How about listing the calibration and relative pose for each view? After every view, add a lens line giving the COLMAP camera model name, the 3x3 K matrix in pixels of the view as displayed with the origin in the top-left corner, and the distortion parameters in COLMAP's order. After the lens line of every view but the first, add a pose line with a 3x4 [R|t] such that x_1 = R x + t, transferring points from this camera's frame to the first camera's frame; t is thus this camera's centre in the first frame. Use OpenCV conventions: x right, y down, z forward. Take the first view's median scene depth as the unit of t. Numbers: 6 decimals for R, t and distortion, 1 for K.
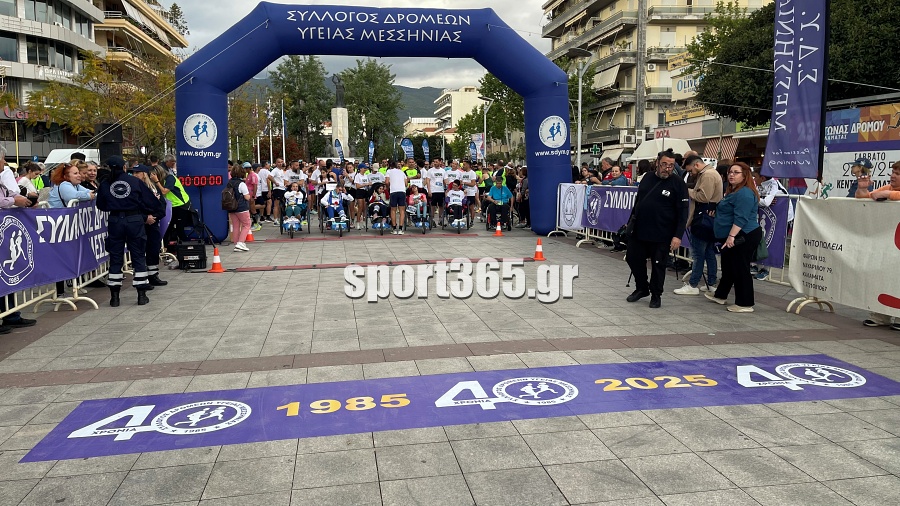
lens RADIAL K [[676.0, 0, 453.0], [0, 676.0, 253.0], [0, 0, 1]] dist [0.040442, -0.002545]
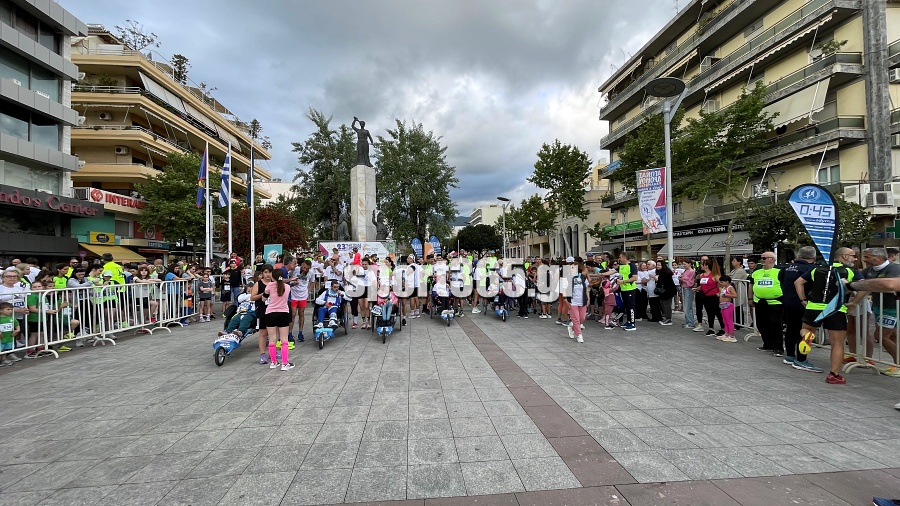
lens RADIAL K [[361.5, 0, 446.7], [0, 361.5, 259.4], [0, 0, 1]] dist [-0.002209, 0.000318]
pose [[0.996913, -0.012263, -0.077545, -0.062735], [0.002792, 0.992639, -0.121078, -0.086409], [0.078459, 0.120488, 0.989609, 0.697470]]
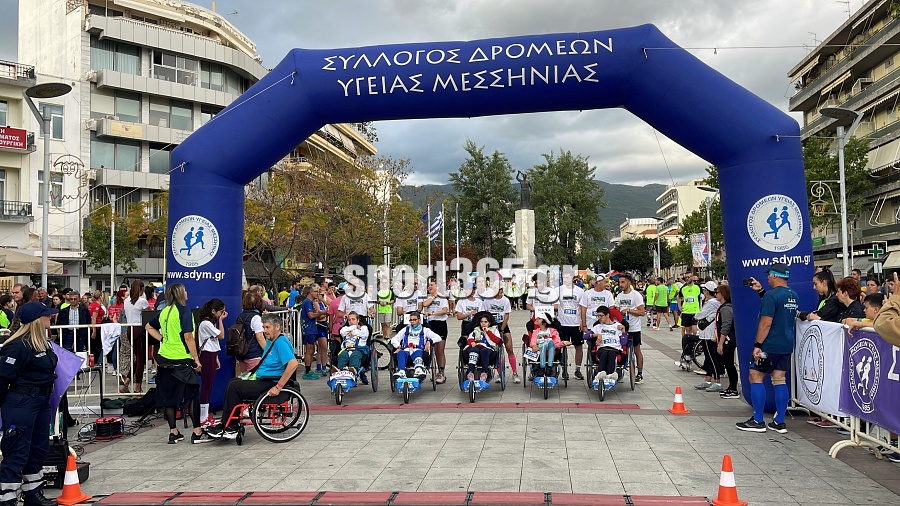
lens RADIAL K [[771.2, 0, 446.3], [0, 771.2, 250.4], [0, 0, 1]] dist [0.073238, -0.083280]
pose [[0.955097, -0.024888, -0.295247, 0.020497], [-0.022621, 0.987433, -0.156412, -0.013593], [0.295430, 0.156067, 0.942531, 0.085437]]
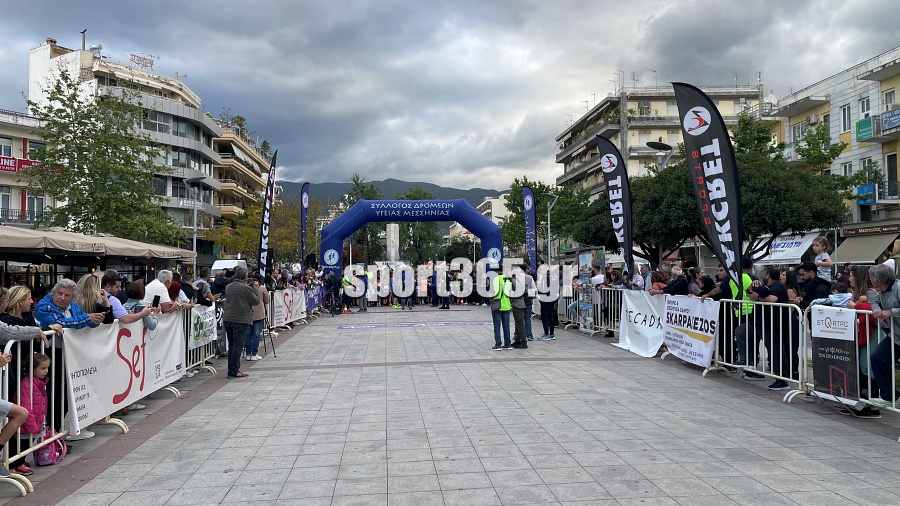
lens RADIAL K [[672.9, 0, 453.5], [0, 672.9, 248.9], [0, 0, 1]] dist [0.076253, -0.099974]
pose [[0.997357, -0.006427, -0.072371, 0.044971], [-0.004475, 0.988755, -0.149477, 0.029336], [0.072518, 0.149406, 0.986113, -0.275787]]
